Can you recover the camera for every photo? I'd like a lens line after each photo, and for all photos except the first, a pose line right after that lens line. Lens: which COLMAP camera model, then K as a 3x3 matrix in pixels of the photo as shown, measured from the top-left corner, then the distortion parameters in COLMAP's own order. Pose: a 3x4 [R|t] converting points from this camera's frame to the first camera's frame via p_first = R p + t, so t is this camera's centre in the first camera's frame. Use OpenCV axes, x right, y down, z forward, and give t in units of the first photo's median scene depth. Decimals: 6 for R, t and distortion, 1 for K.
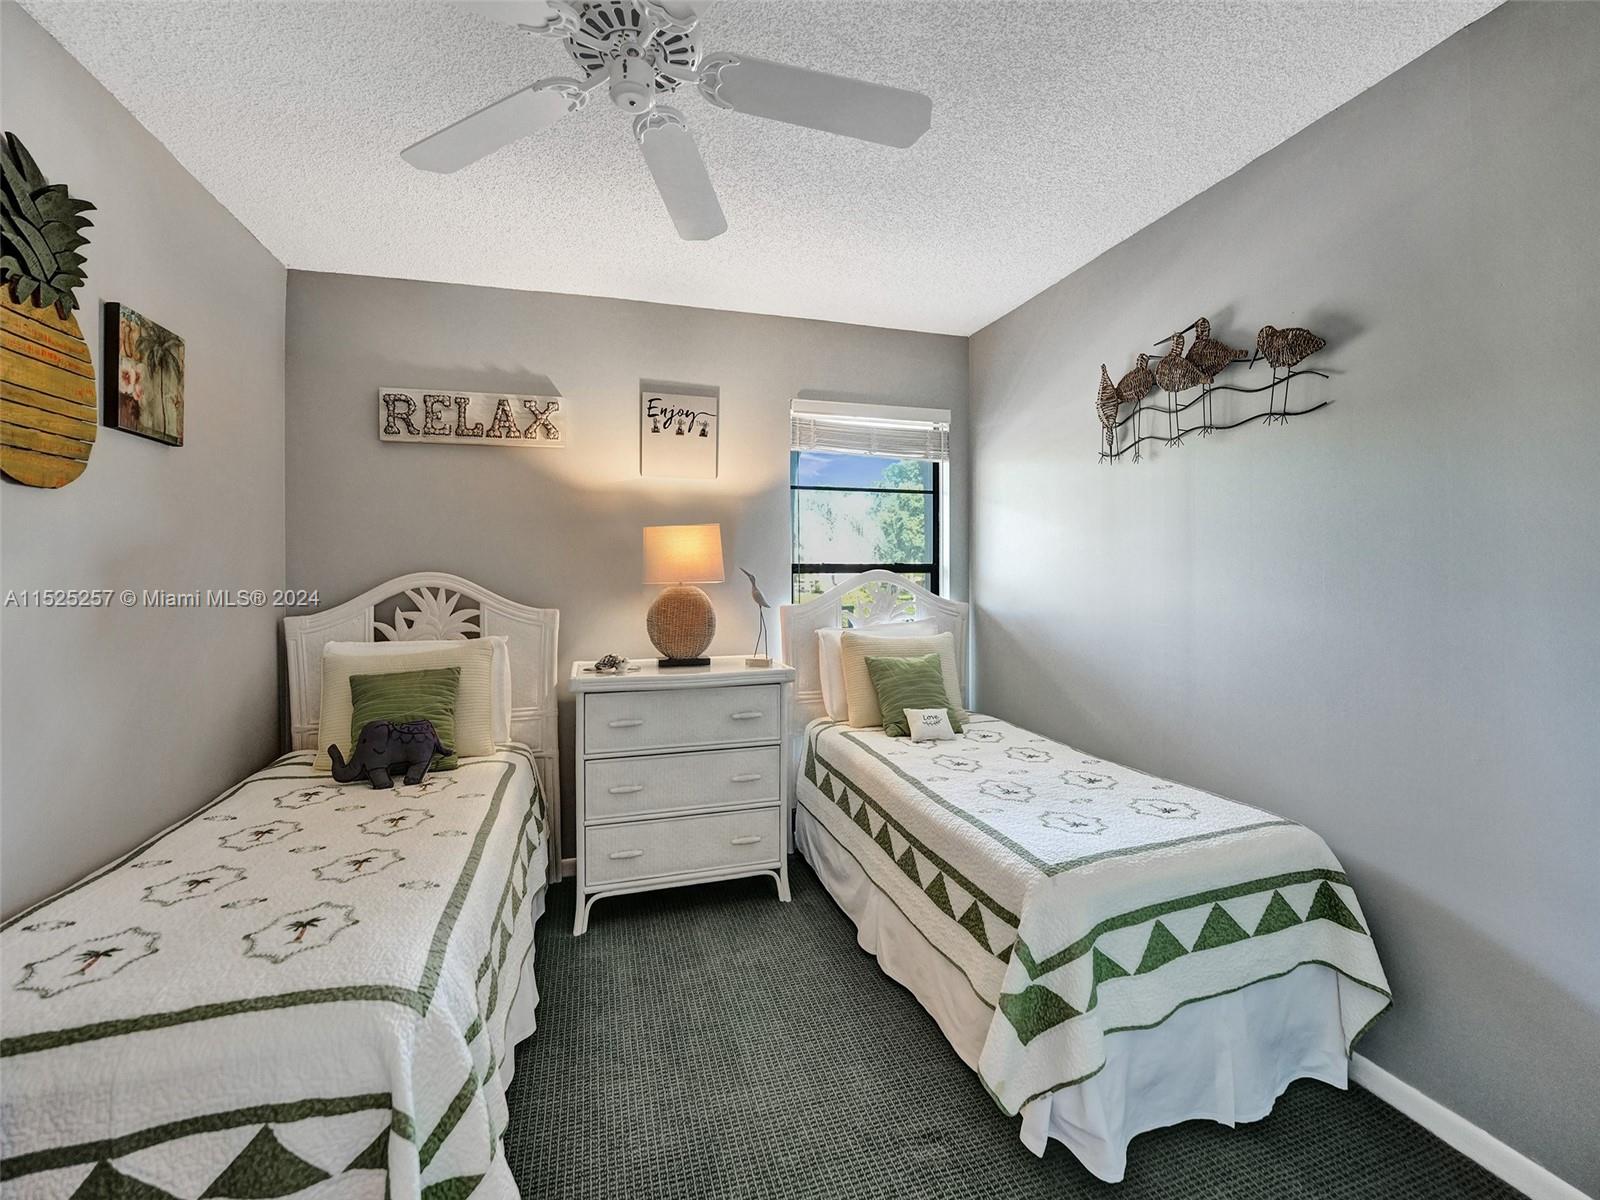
lens RADIAL K [[672.1, 0, 797.7], [0, 672.1, 563.1], [0, 0, 1]] dist [-0.014159, 0.000048]
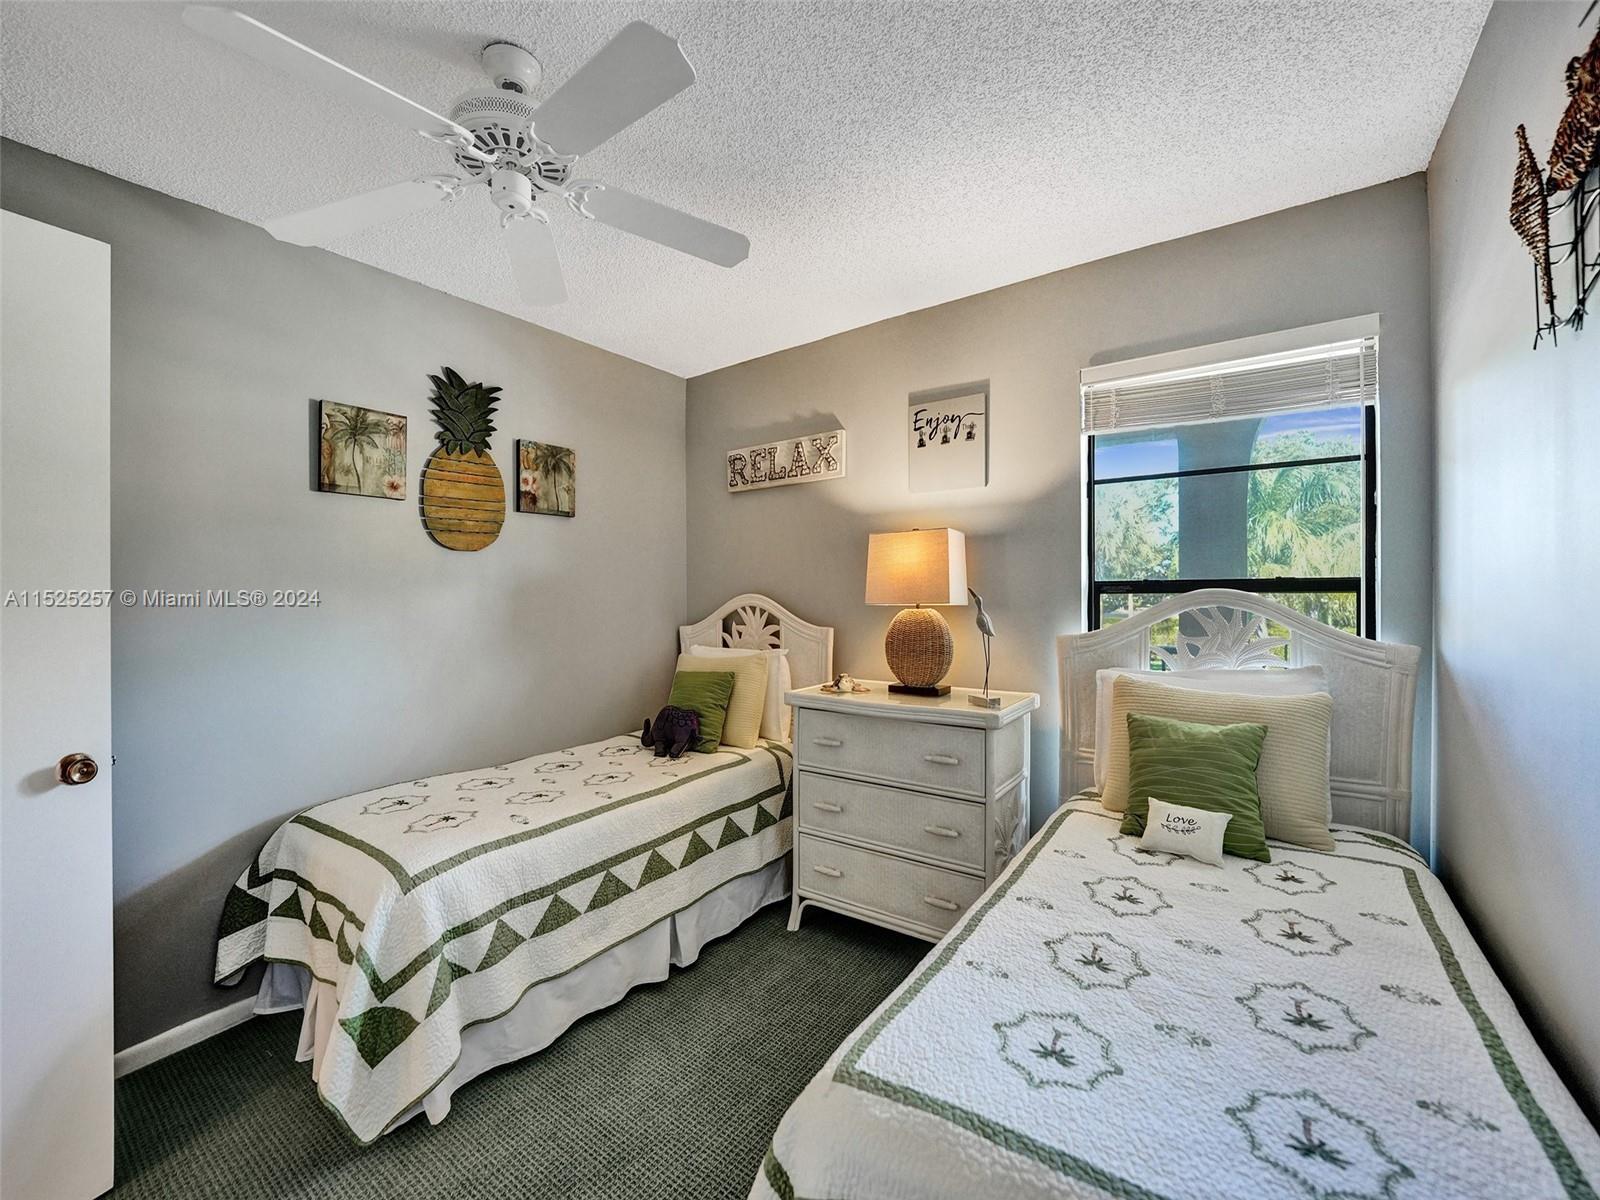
lens RADIAL K [[654.6, 0, 795.0], [0, 654.6, 582.9], [0, 0, 1]] dist [-0.013627, 0.000366]
pose [[0.607962, -0.014770, -0.793828, 0.462092], [0.017916, 0.999828, -0.004882, 0.000681], [0.793764, -0.011254, 0.608122, 0.328633]]
